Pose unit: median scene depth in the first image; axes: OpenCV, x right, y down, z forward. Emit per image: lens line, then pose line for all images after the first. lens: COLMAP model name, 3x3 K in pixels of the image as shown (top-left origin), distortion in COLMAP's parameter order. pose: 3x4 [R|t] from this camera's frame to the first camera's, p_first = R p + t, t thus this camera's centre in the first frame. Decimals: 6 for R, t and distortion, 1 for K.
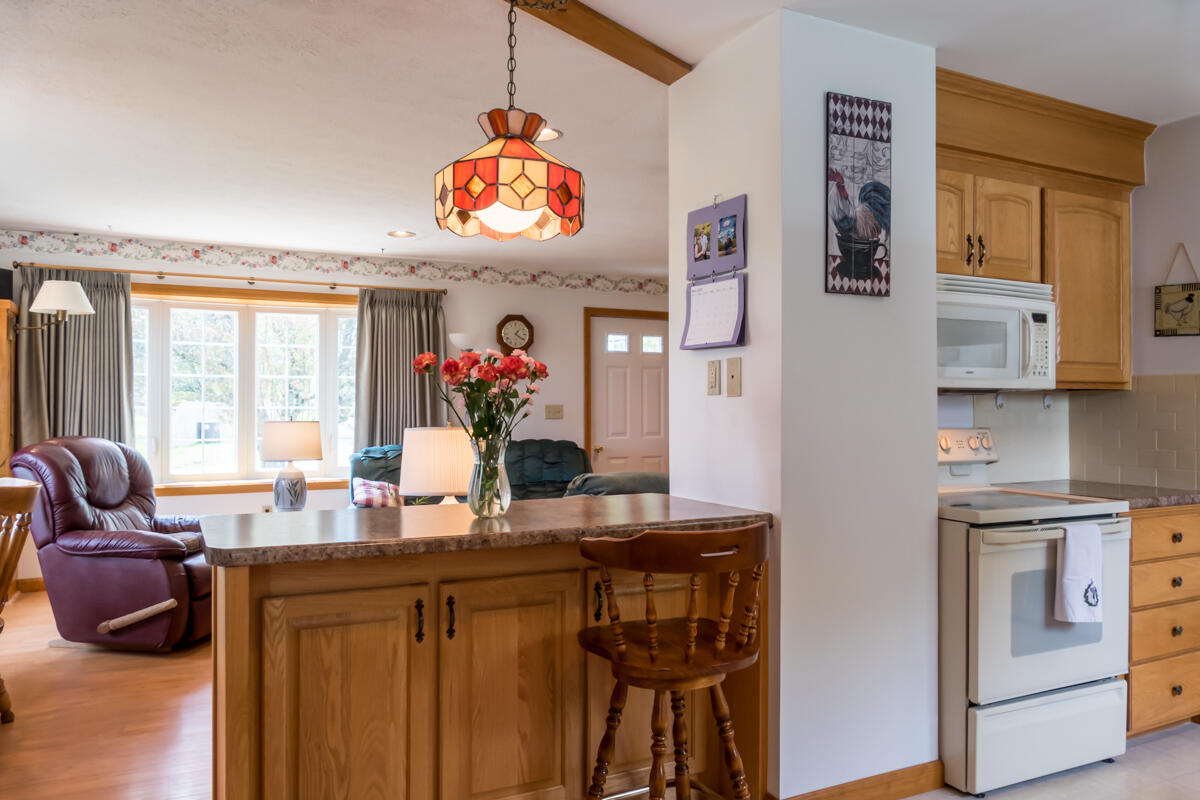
lens RADIAL K [[897.6, 0, 611.3], [0, 897.6, 407.1], [0, 0, 1]] dist [-0.025158, 0.010038]
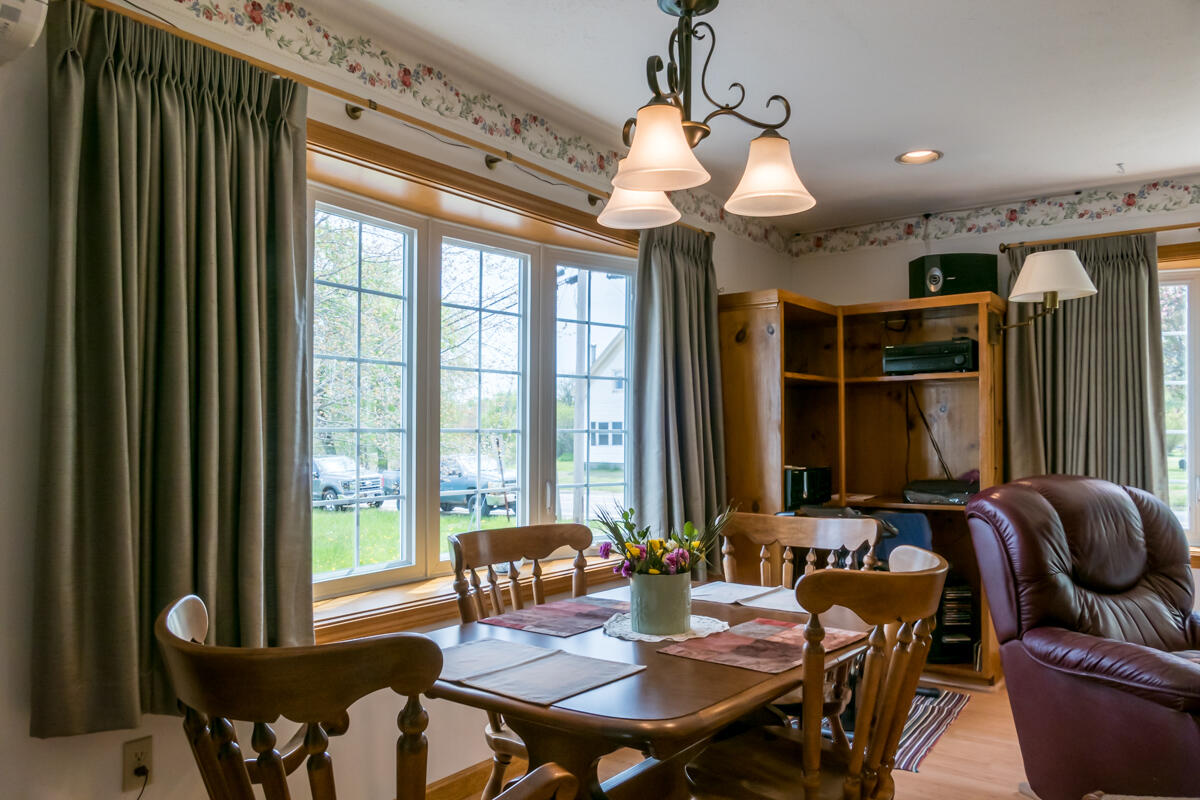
lens RADIAL K [[877.2, 0, 602.5], [0, 877.2, 422.7], [0, 0, 1]] dist [-0.011930, 0.003309]
pose [[0.456652, -0.012799, -0.889553, -0.143646], [0.007316, 0.999917, -0.010632, -0.001474], [0.889615, -0.001653, 0.456708, 0.322592]]
